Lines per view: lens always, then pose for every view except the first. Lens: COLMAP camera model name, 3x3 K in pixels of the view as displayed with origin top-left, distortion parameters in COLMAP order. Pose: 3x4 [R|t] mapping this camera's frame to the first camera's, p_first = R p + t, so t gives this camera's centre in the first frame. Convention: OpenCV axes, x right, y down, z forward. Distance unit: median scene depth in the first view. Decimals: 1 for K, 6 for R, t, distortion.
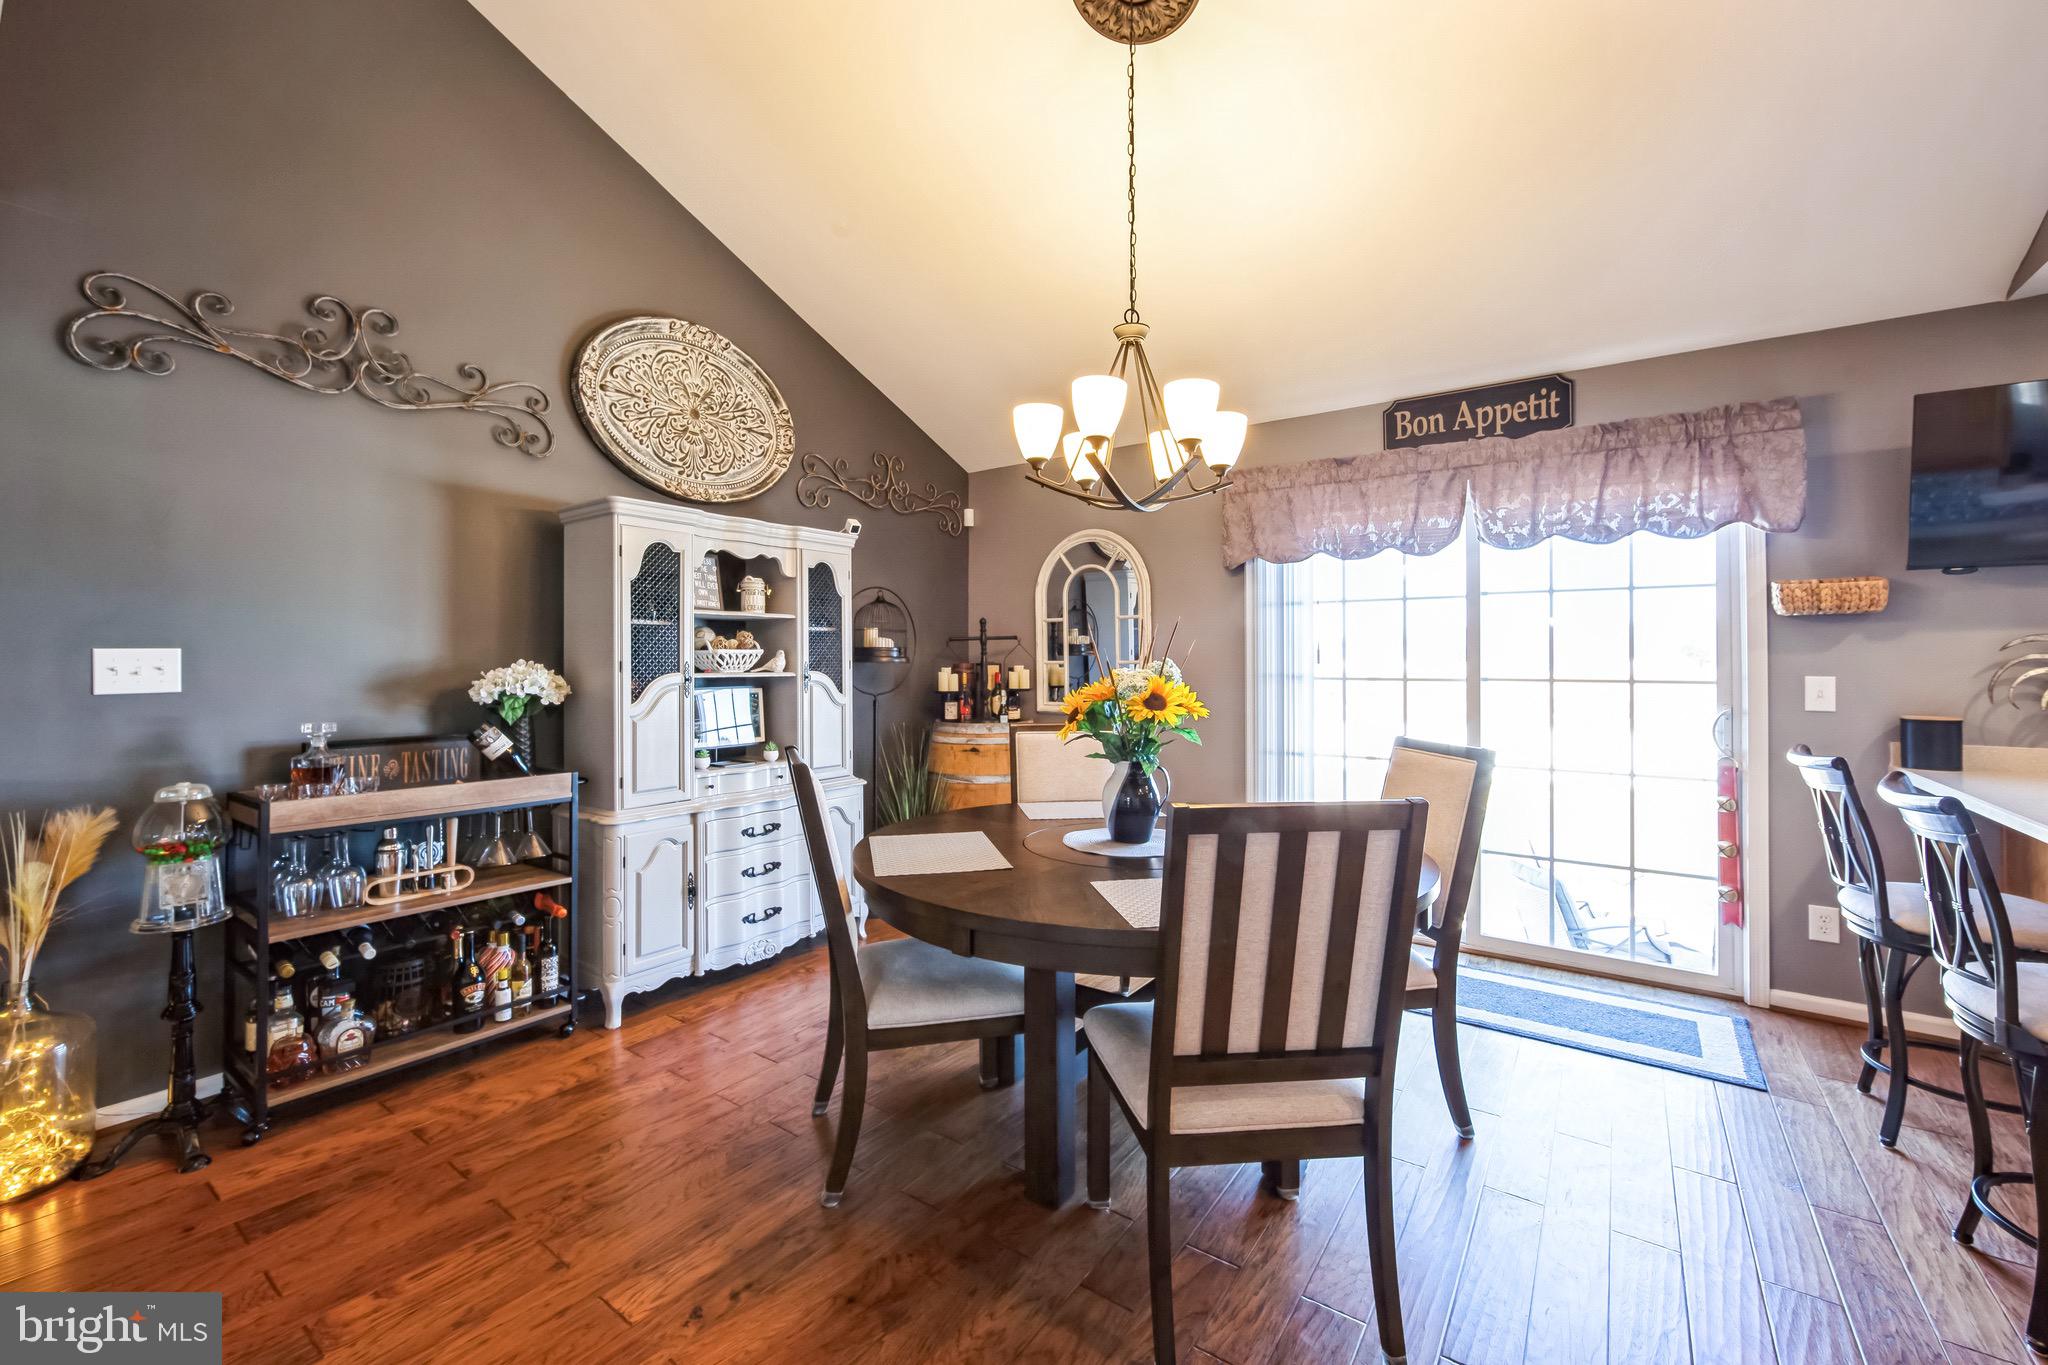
lens RADIAL K [[838.8, 0, 1016.0], [0, 838.8, 648.2], [0, 0, 1]] dist [-0.017164, 0.006287]
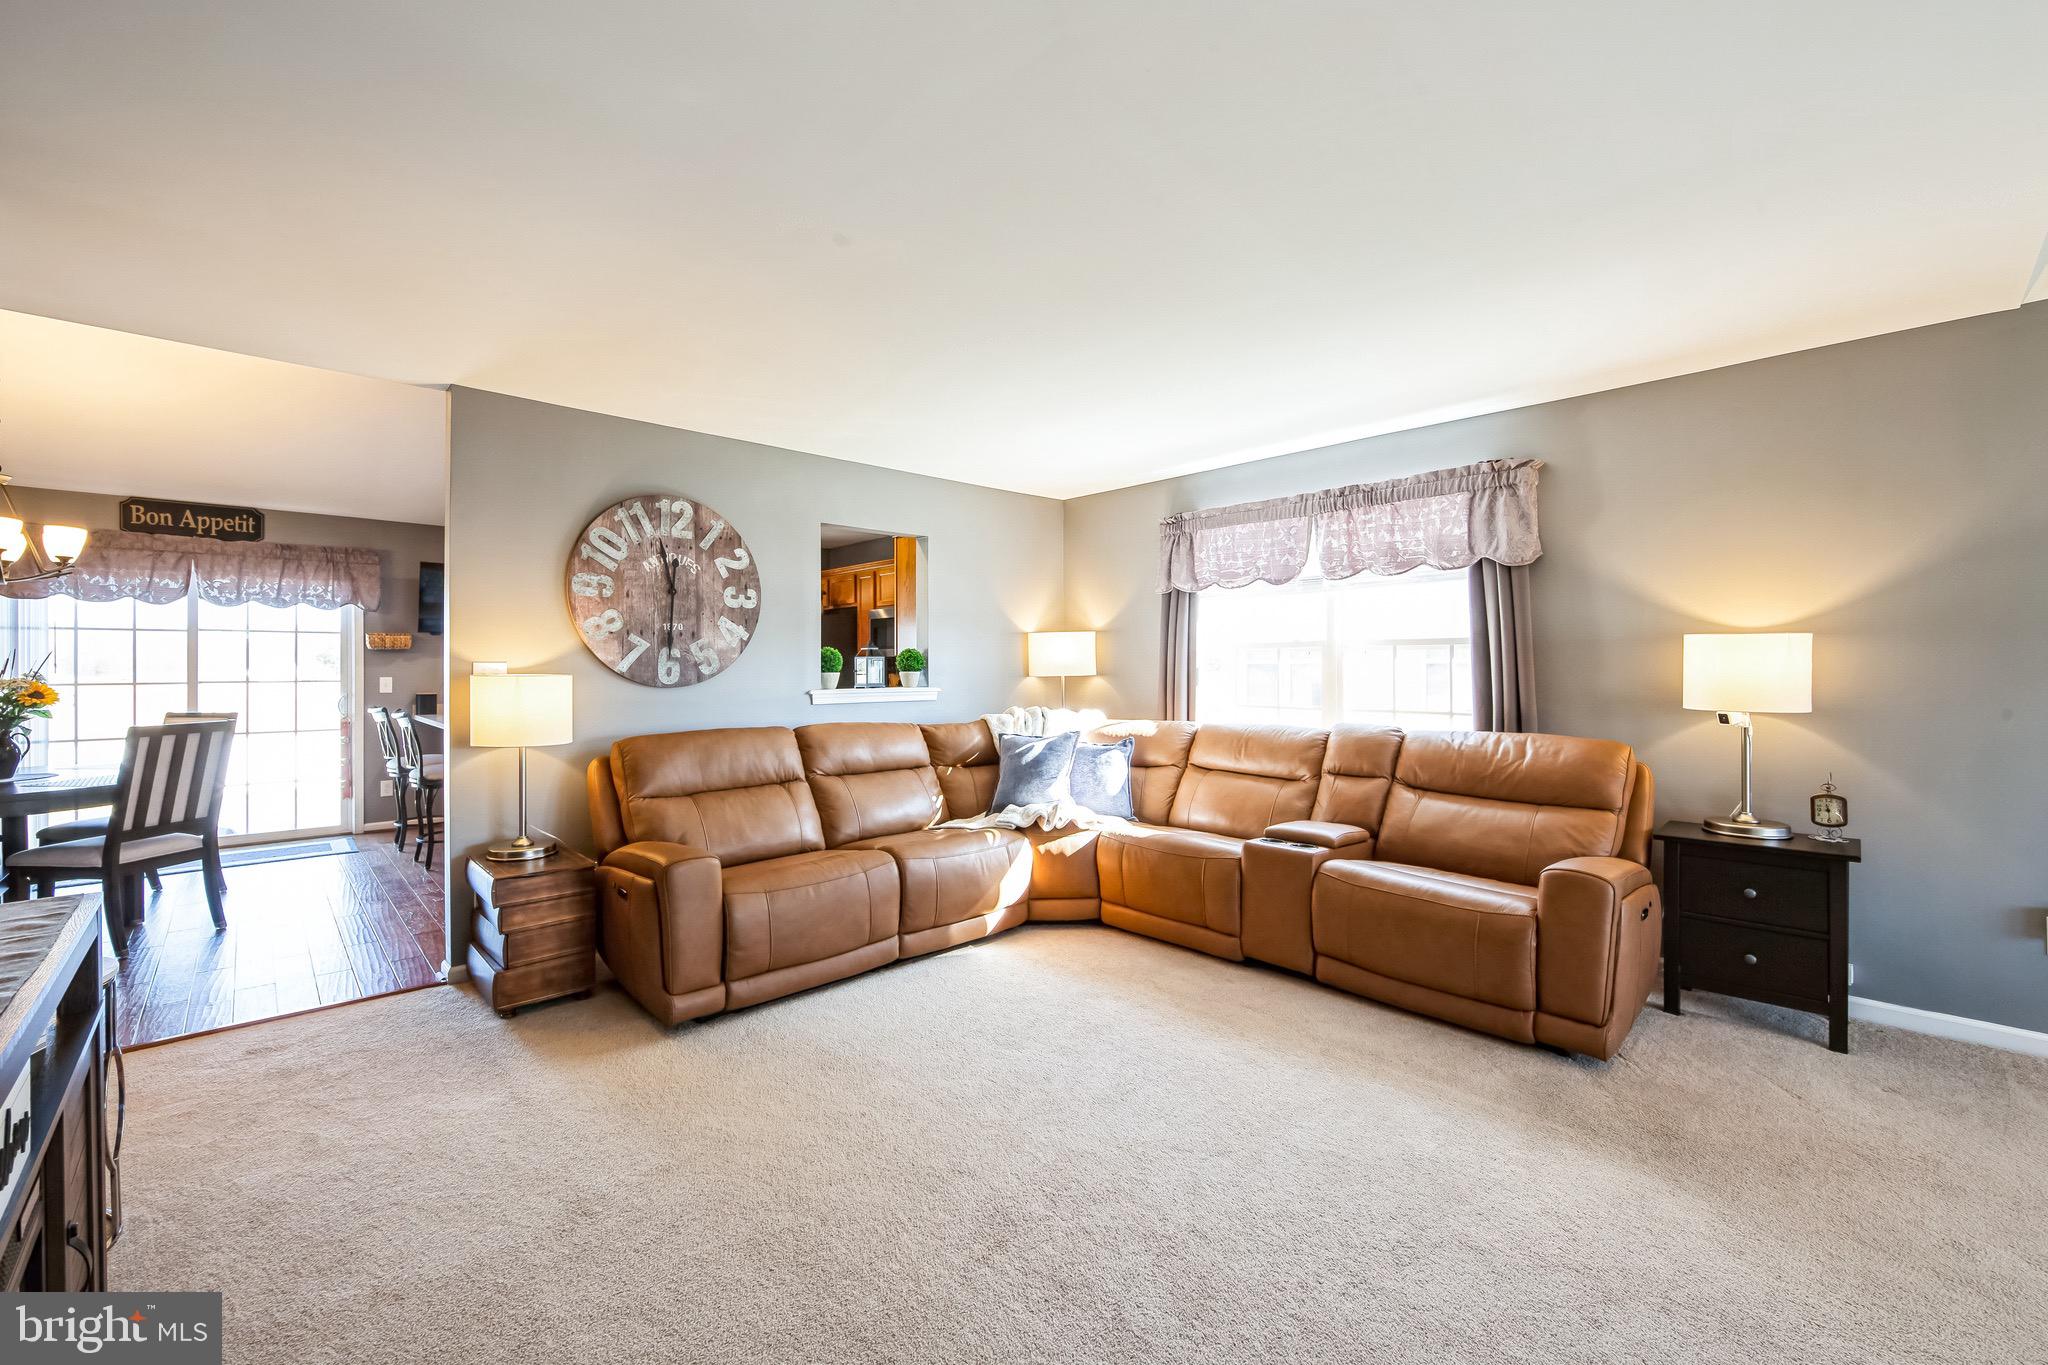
lens RADIAL K [[831.7, 0, 1007.0], [0, 831.7, 672.1], [0, 0, 1]] dist [-0.008546, 0.000787]
pose [[0.199397, -0.005884, 0.979901, -0.838091], [-0.014561, 0.999854, 0.008967, -0.022953], [-0.979811, -0.016056, 0.199282, -1.029623]]
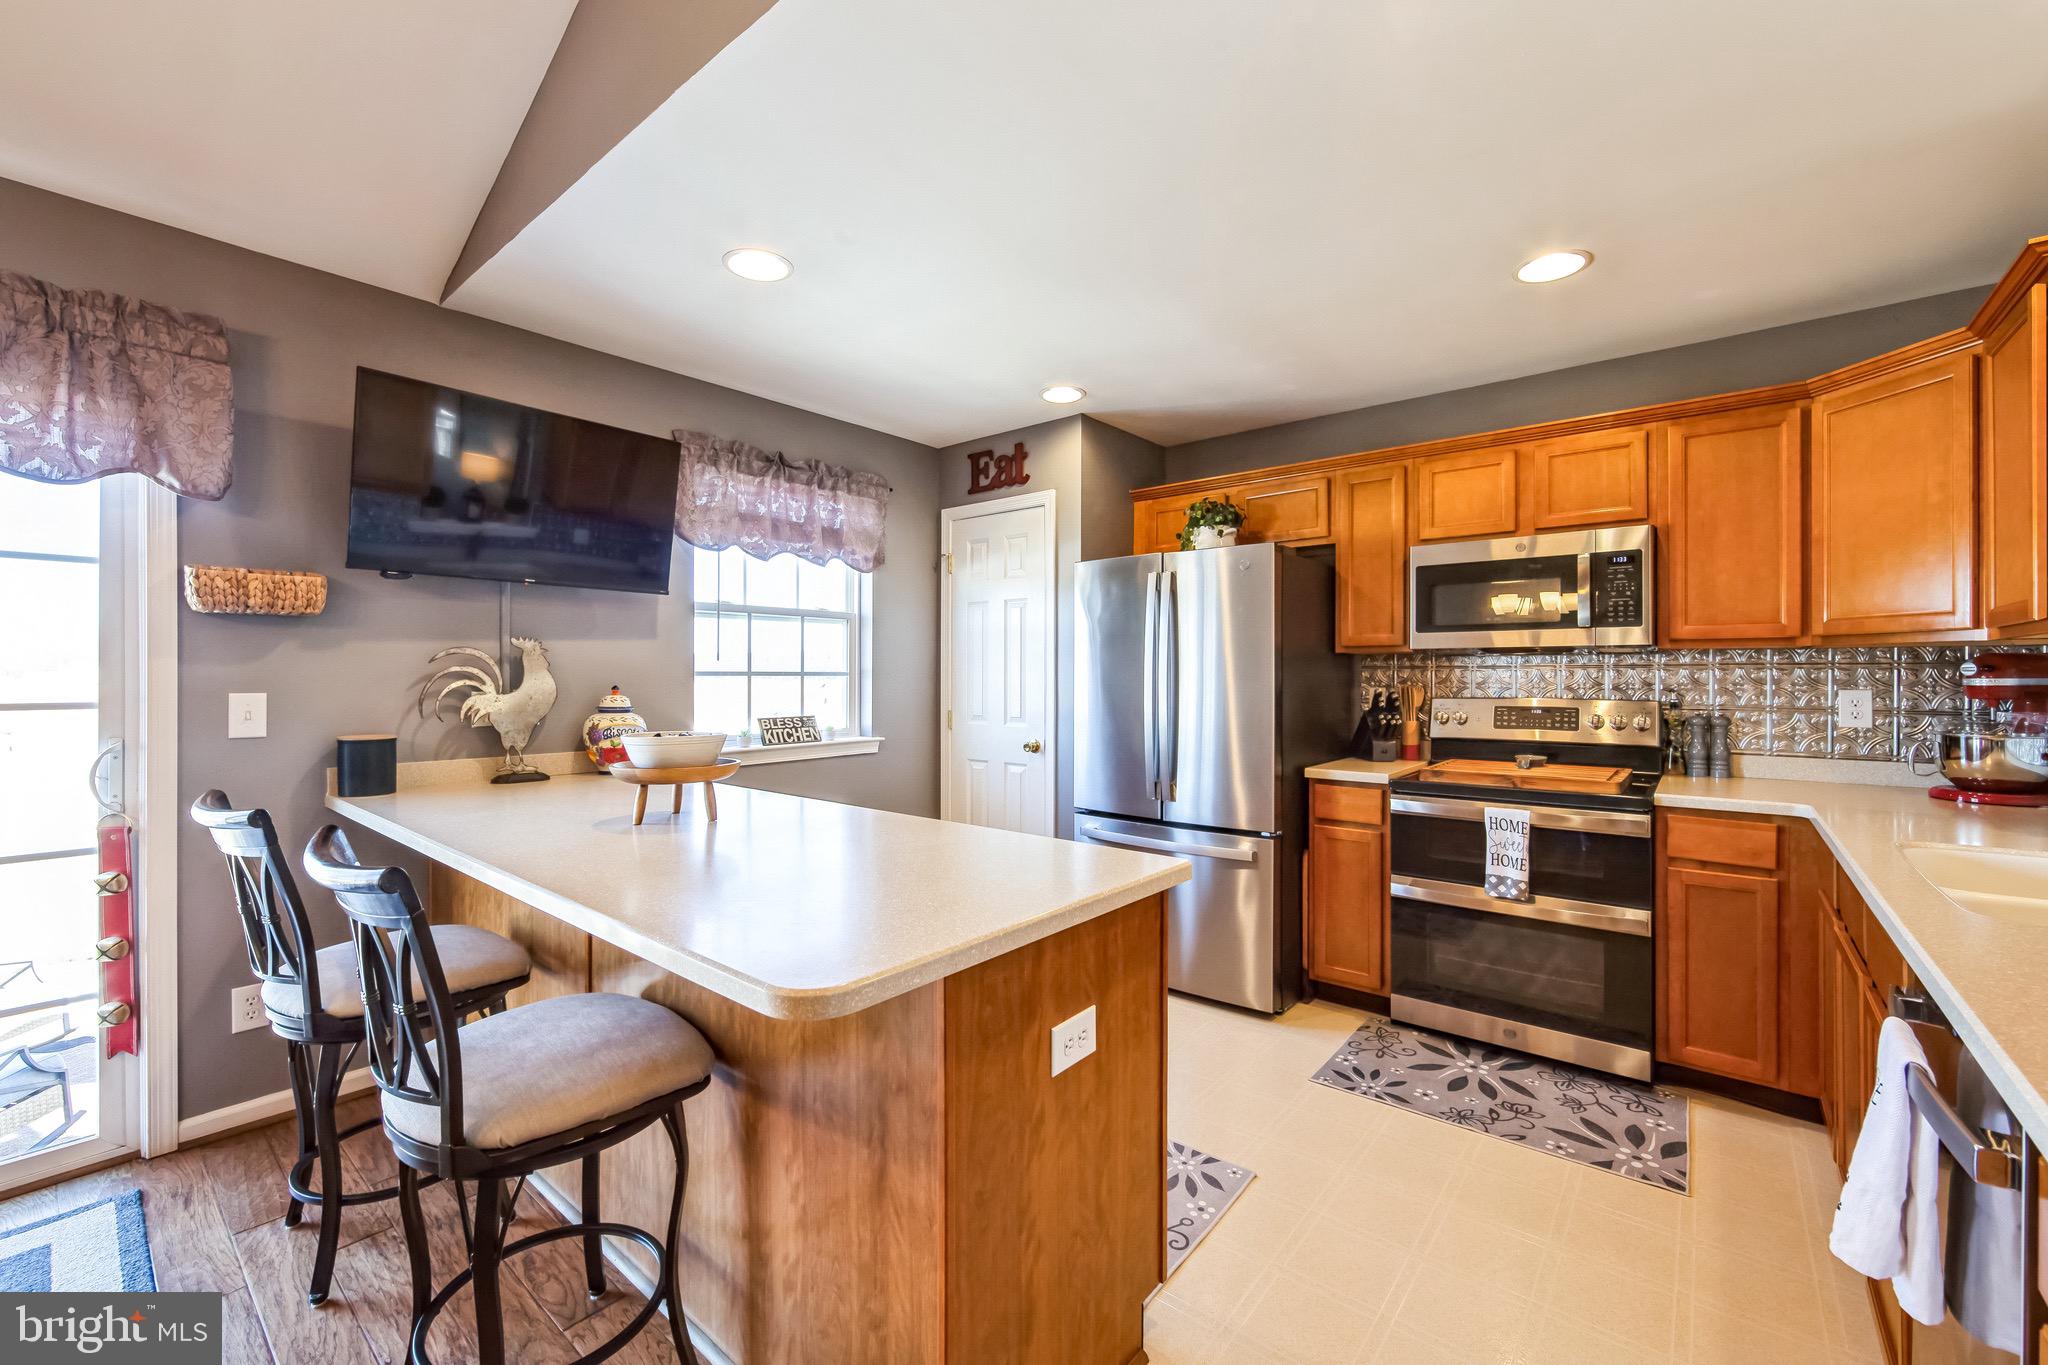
lens RADIAL K [[831.7, 0, 1007.0], [0, 831.7, 672.1], [0, 0, 1]] dist [-0.008546, 0.000787]
pose [[0.076049, 0.000005, 0.997104, 0.238561], [-0.013401, 0.999910, 0.001017, 0.003554], [-0.997014, -0.013440, 0.076042, 0.219739]]
